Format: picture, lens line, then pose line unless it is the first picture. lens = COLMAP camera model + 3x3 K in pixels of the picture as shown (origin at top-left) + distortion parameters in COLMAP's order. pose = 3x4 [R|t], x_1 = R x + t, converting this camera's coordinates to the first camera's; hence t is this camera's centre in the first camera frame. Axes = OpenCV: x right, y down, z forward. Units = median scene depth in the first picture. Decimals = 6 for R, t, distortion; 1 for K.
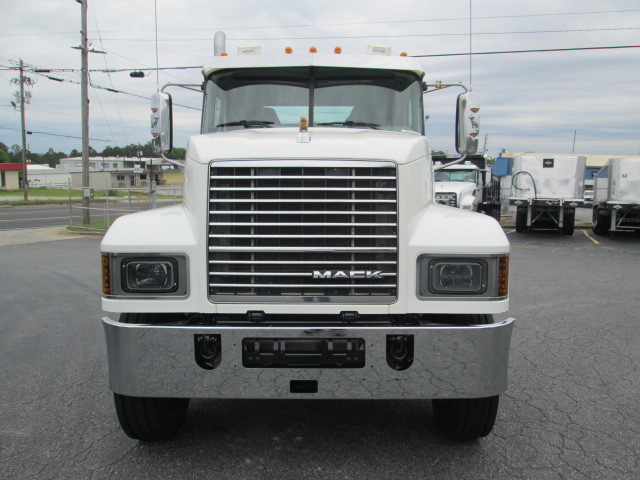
lens RADIAL K [[529.7, 0, 323.3], [0, 529.7, 242.4], [0, 0, 1]] dist [-0.021960, -0.006028]
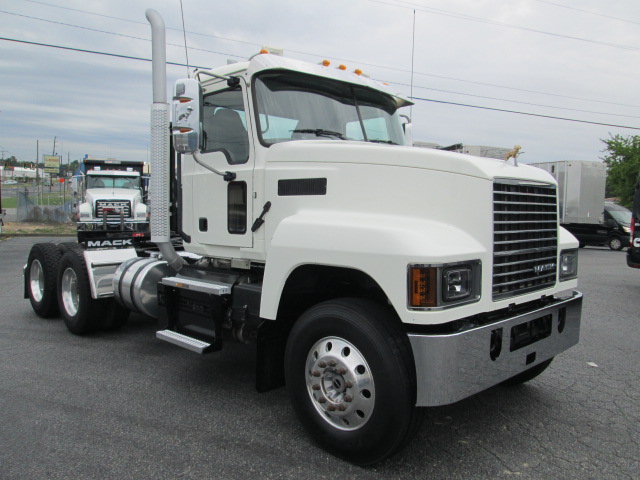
lens RADIAL K [[529.7, 0, 323.3], [0, 529.7, 242.4], [0, 0, 1]] dist [-0.021960, -0.006028]
pose [[0.692602, -0.039897, 0.720215, -1.172739], [0.049184, 0.998757, 0.008029, -0.037047], [-0.719641, 0.029862, 0.693704, 0.429406]]
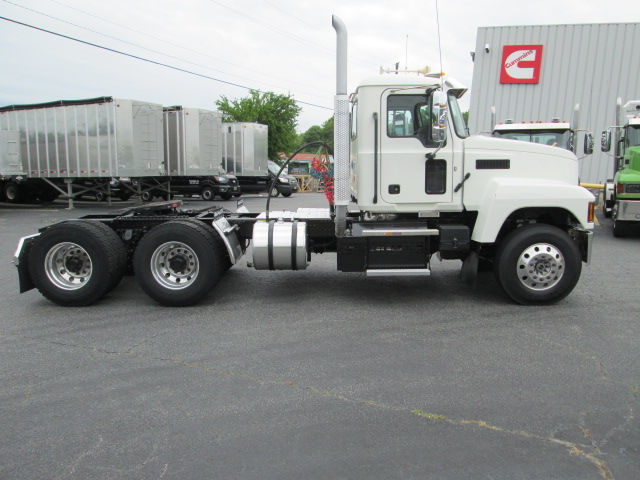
lens RADIAL K [[535.4, 0, 330.1], [0, 535.4, 227.5], [0, 0, 1]] dist [-0.014913, -0.003941]
pose [[-0.042835, -0.120095, 0.991838, -2.411064], [0.077501, 0.989358, 0.123142, -0.218257], [-0.996072, 0.082143, -0.033071, 2.017828]]
